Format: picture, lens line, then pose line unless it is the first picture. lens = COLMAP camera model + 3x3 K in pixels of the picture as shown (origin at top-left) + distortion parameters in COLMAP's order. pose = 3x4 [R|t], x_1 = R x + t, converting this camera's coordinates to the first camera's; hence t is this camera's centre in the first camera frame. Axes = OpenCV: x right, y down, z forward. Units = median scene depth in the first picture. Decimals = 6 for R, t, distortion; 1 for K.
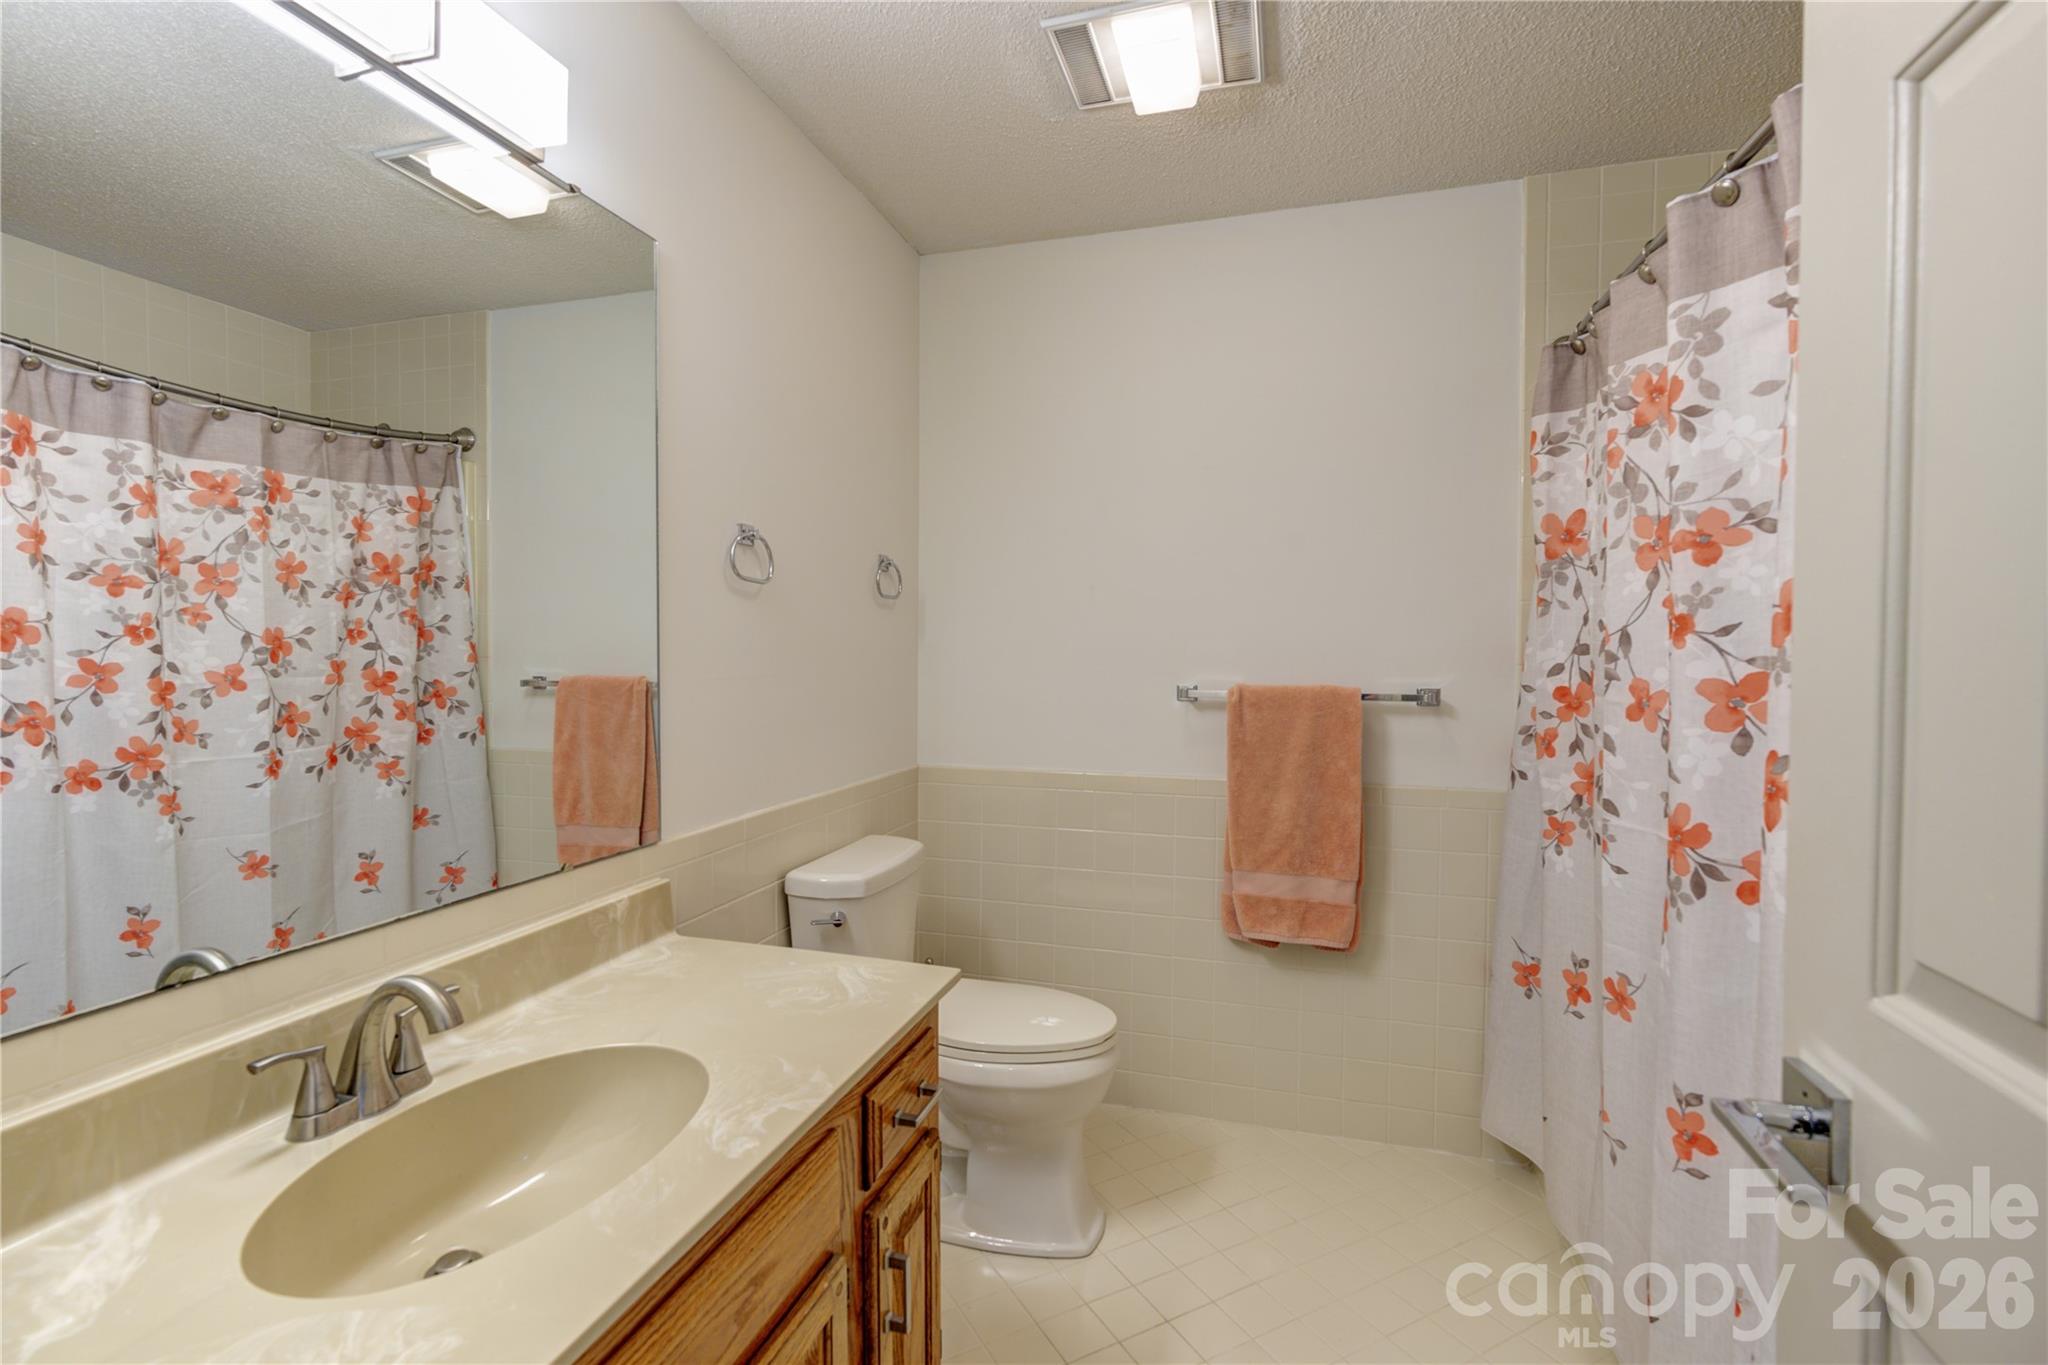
lens RADIAL K [[997.3, 0, 1019.5], [0, 997.3, 674.4], [0, 0, 1]] dist [-0.073374, 0.033717]
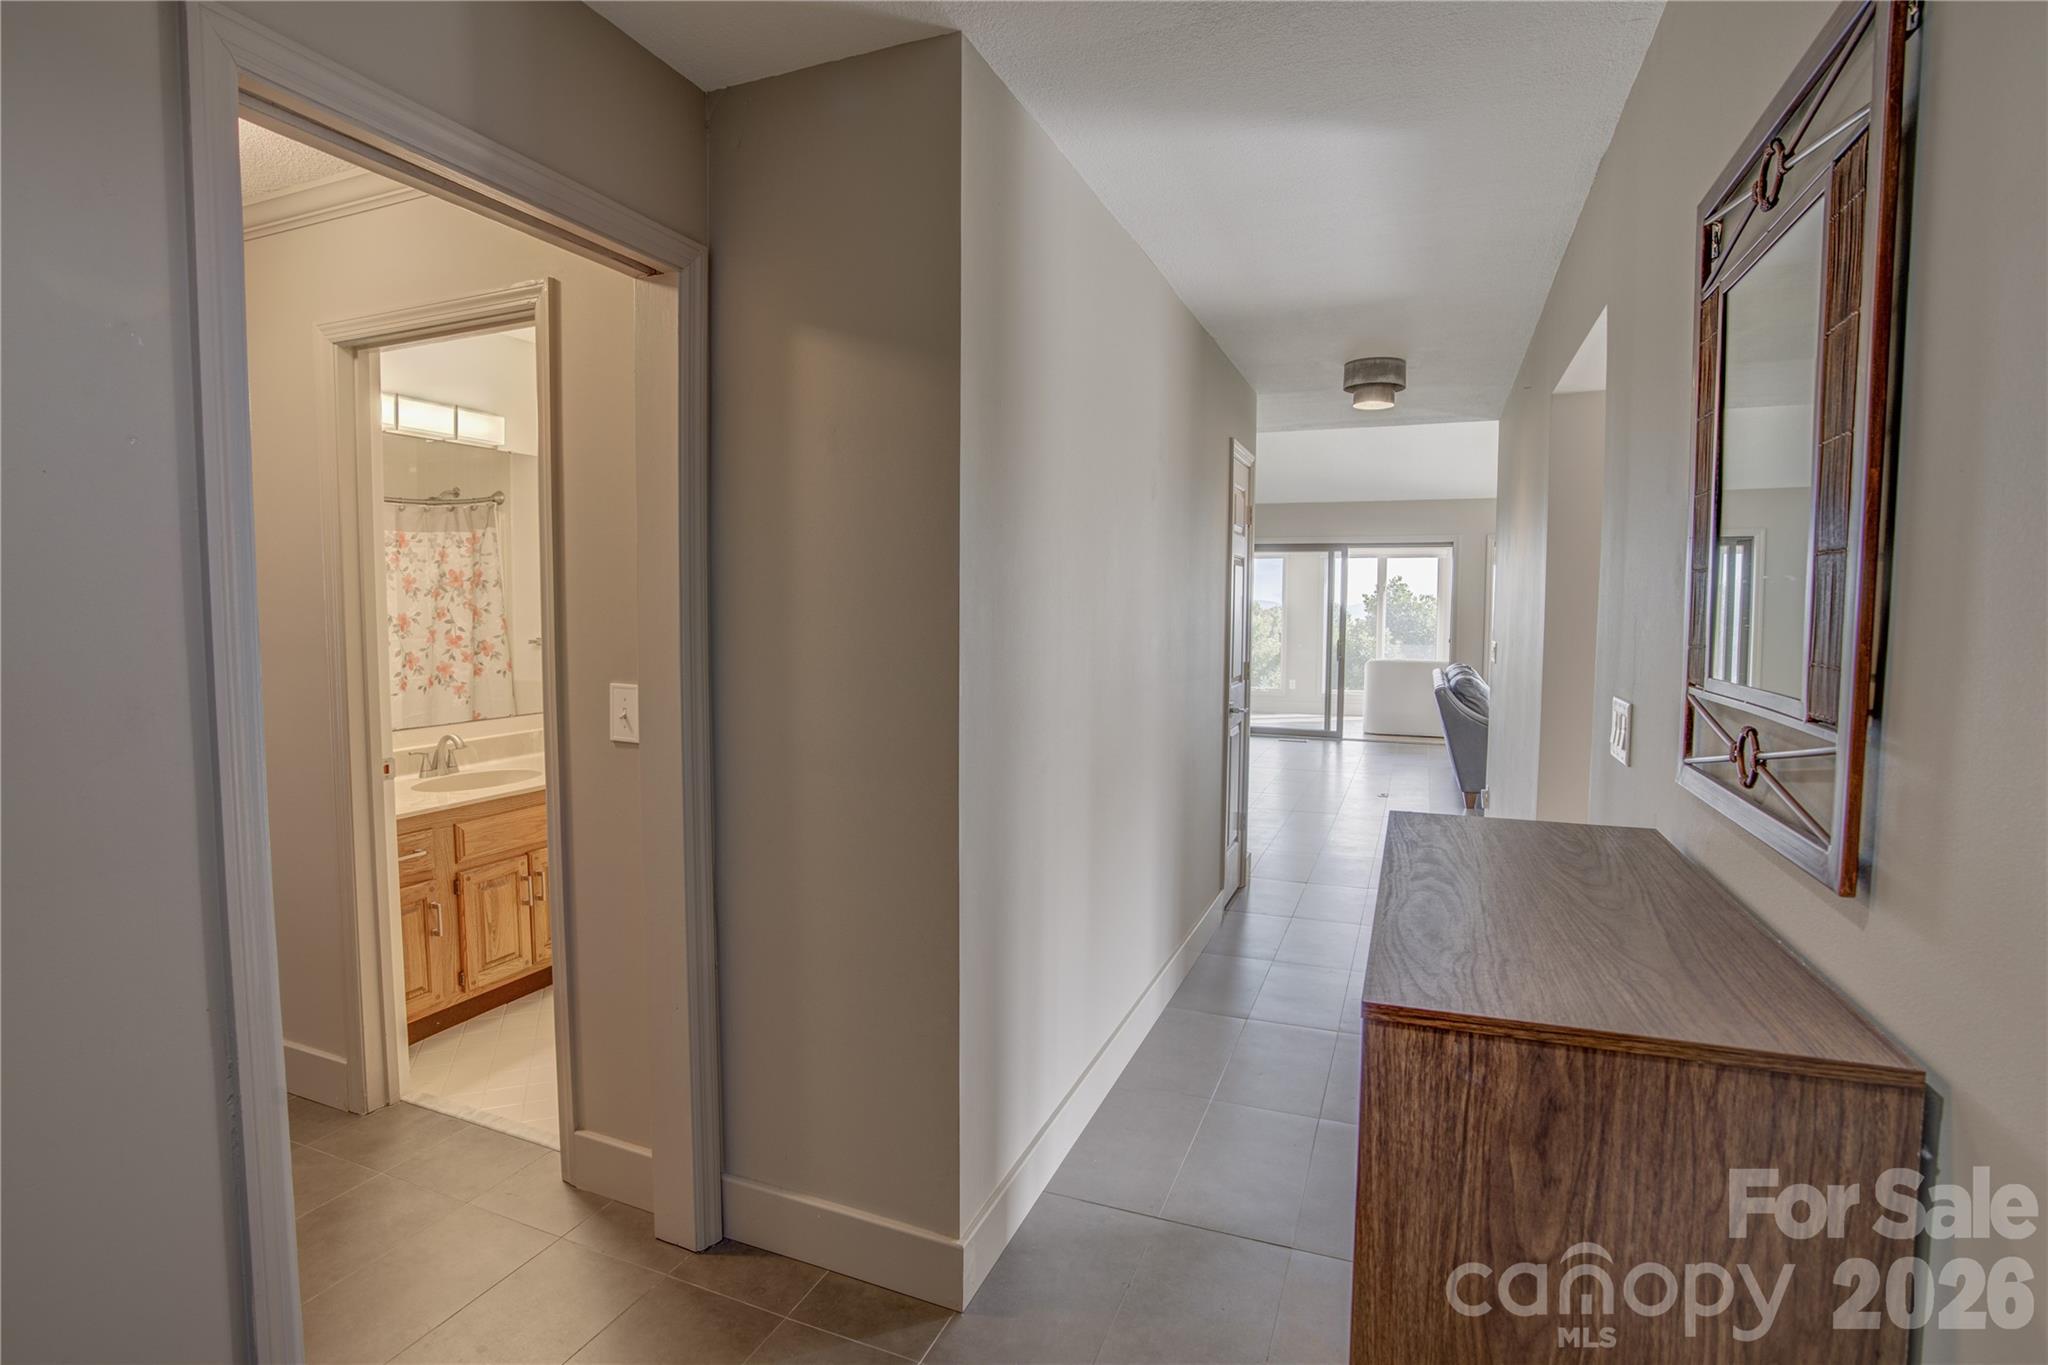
lens RADIAL K [[1056.2, 0, 1024.0], [0, 1056.2, 682.5], [0, 0, 1]] dist [-0.115952, 0.000191]
pose [[0.996043, 0.009197, -0.088397, 0.568335], [-0.004768, 0.998729, 0.050183, -0.015582], [0.088746, -0.049563, 0.994820, -0.795130]]
